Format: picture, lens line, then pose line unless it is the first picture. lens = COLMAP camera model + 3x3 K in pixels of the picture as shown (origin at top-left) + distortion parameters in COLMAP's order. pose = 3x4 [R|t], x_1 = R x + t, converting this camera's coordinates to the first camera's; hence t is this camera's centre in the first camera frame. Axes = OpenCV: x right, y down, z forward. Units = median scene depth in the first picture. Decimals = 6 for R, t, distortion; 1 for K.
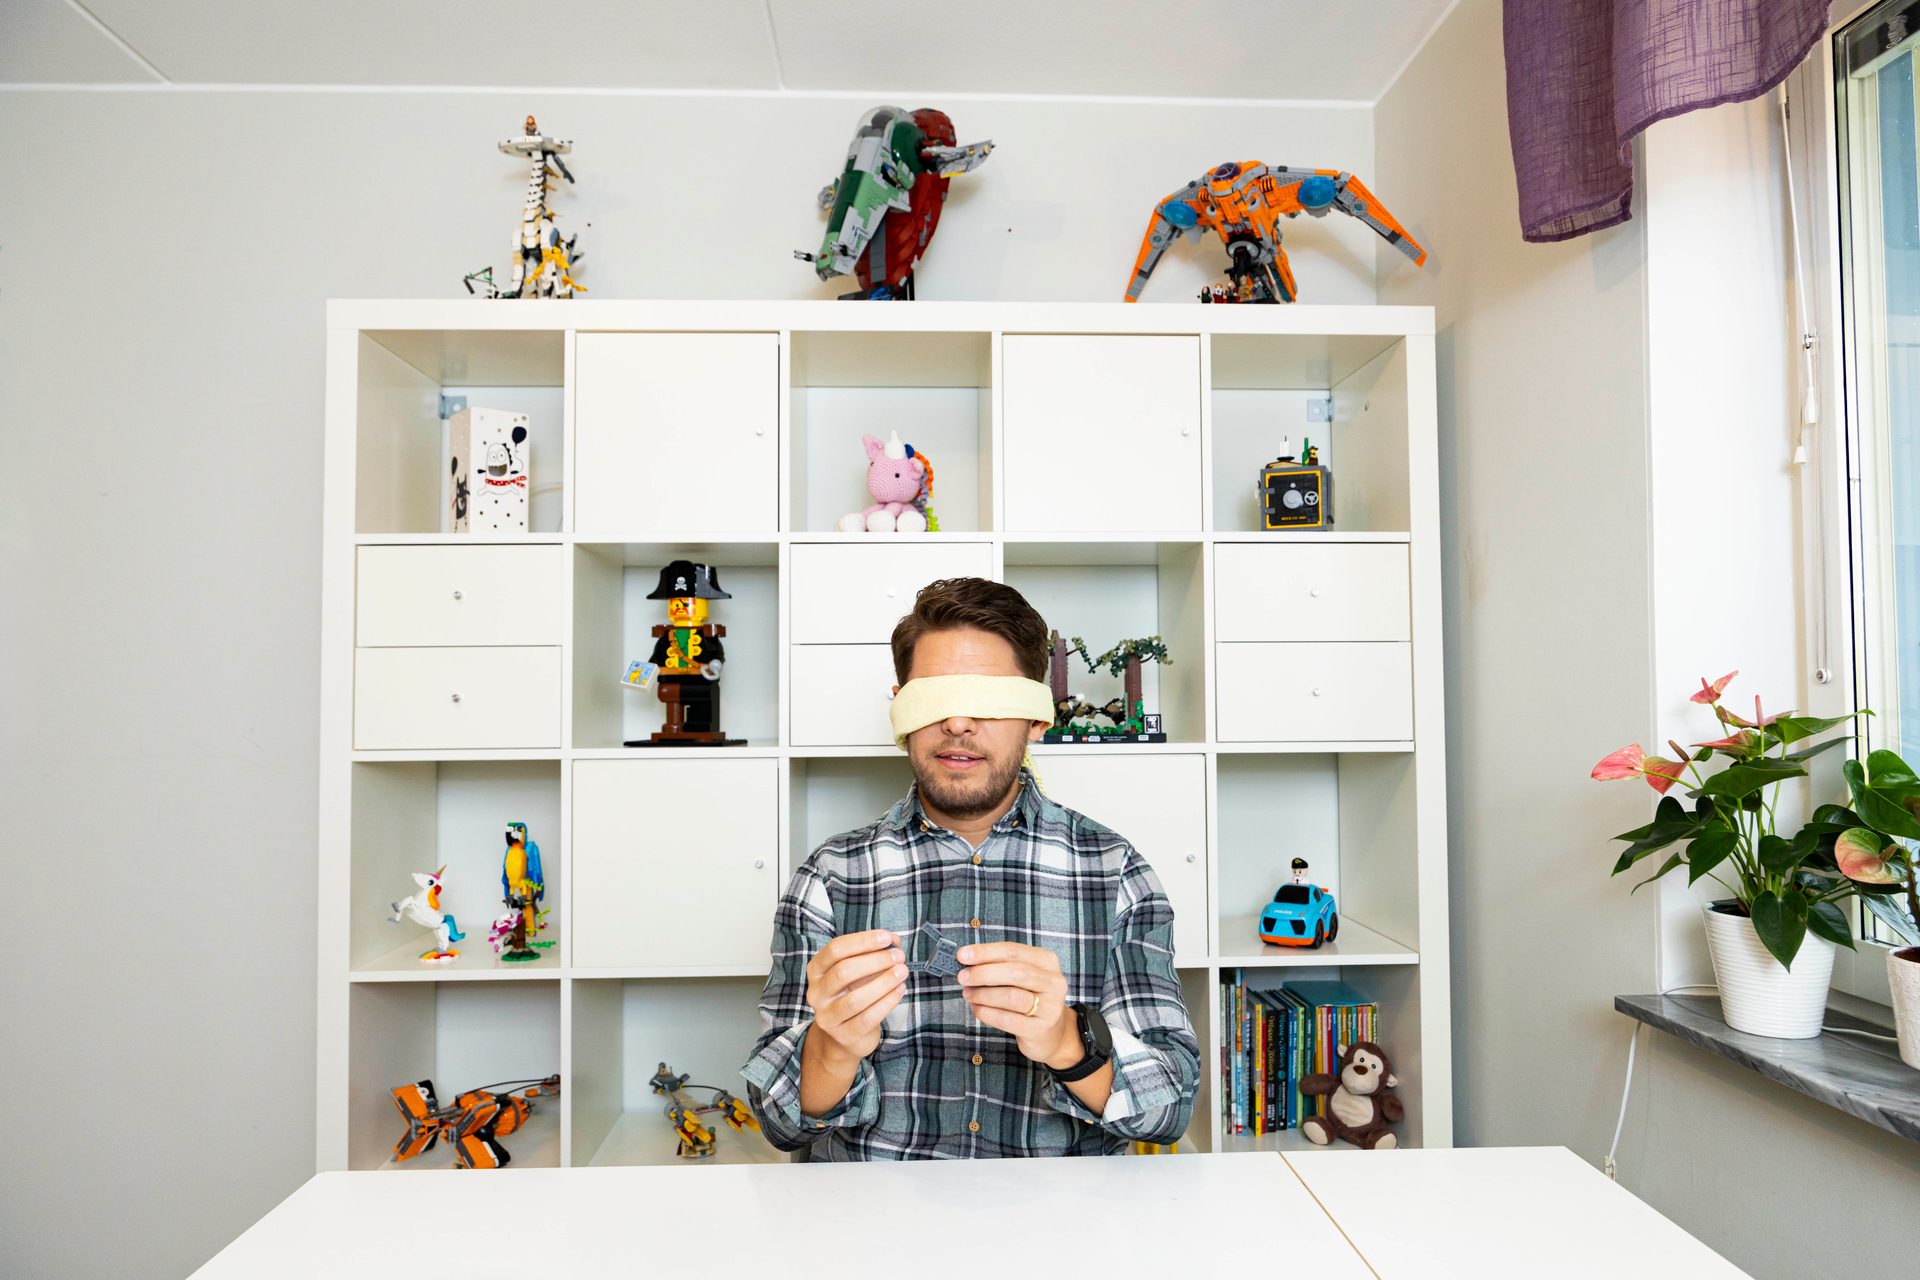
lens RADIAL K [[1259.5, 0, 960.0], [0, 1259.5, 640.0], [0, 0, 1]] dist [-0.023276, 0.005166]
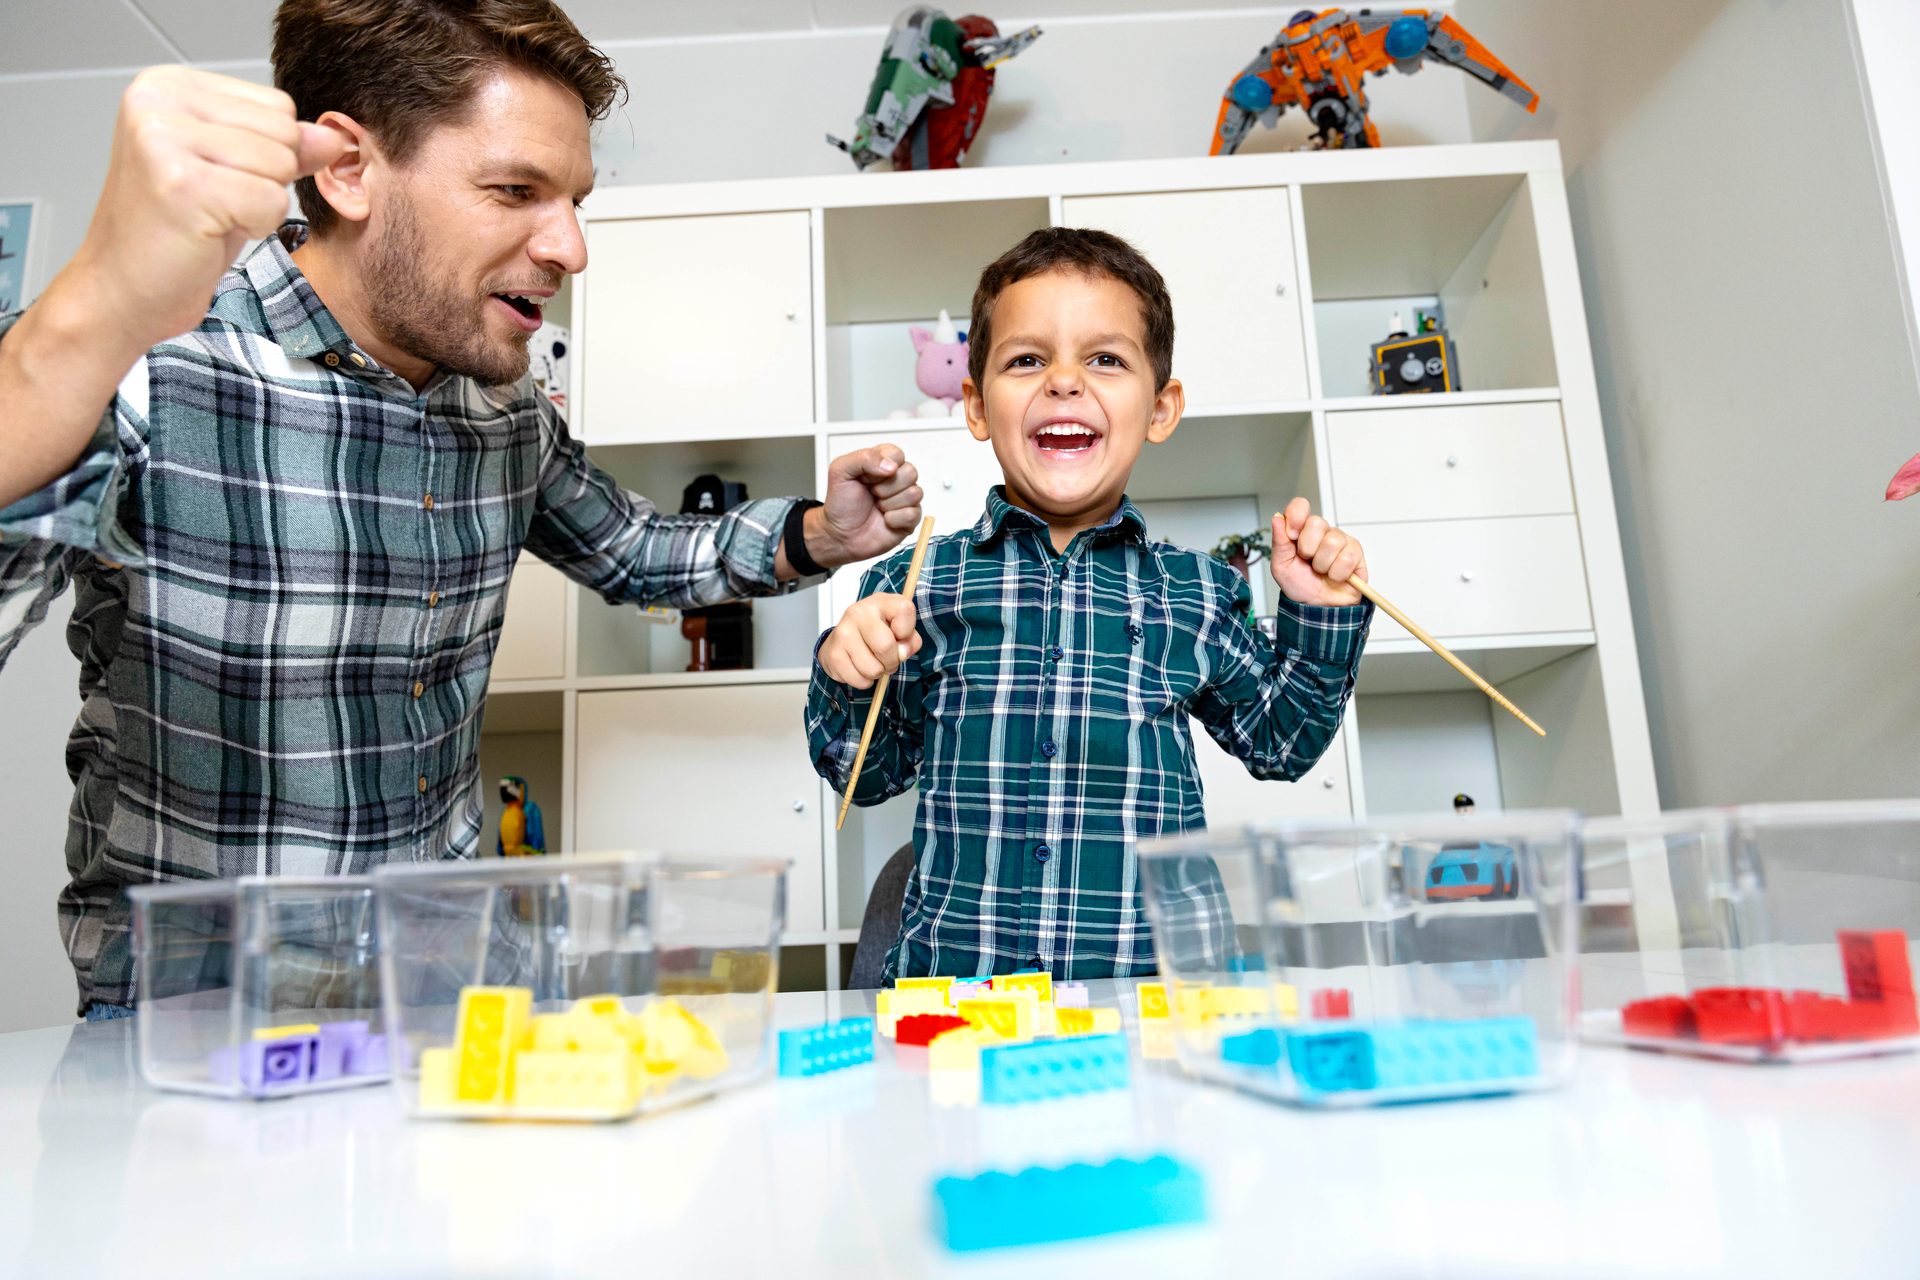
lens RADIAL K [[1259.5, 0, 960.0], [0, 1259.5, 640.0], [0, 0, 1]] dist [-0.023276, 0.005166]
pose [[0.997120, -0.049311, -0.057628, -0.001808], [0.039869, 0.987136, -0.154829, 0.189027], [0.064521, 0.152086, 0.986259, 0.167092]]
